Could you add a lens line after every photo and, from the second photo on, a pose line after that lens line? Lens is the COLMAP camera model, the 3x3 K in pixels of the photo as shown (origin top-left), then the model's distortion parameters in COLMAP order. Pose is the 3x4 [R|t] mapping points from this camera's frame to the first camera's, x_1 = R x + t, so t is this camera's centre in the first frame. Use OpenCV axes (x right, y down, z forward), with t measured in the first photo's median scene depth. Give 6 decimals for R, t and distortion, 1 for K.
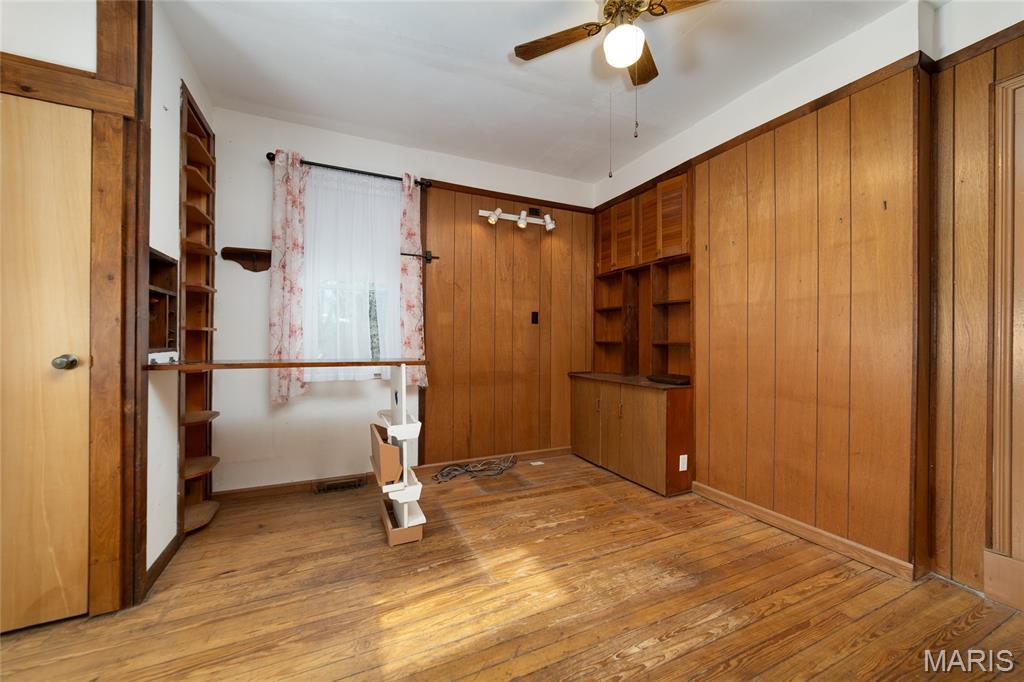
lens RADIAL K [[401.5, 0, 517.1], [0, 401.5, 340.0], [0, 0, 1]] dist [-0.001838, -0.000063]
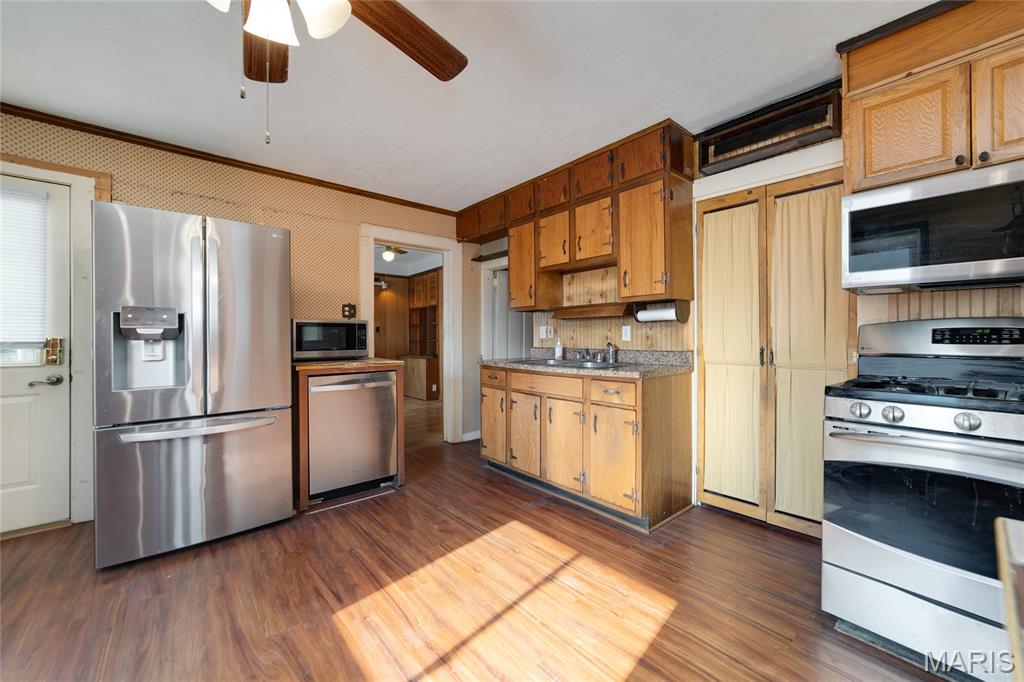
lens RADIAL K [[401.5, 0, 517.1], [0, 401.5, 340.0], [0, 0, 1]] dist [-0.001838, -0.000063]
pose [[0.947565, -0.005911, 0.319509, 0.069057], [0.003989, 0.999970, 0.006670, -0.010761], [-0.319539, -0.005045, 0.947560, -1.250731]]
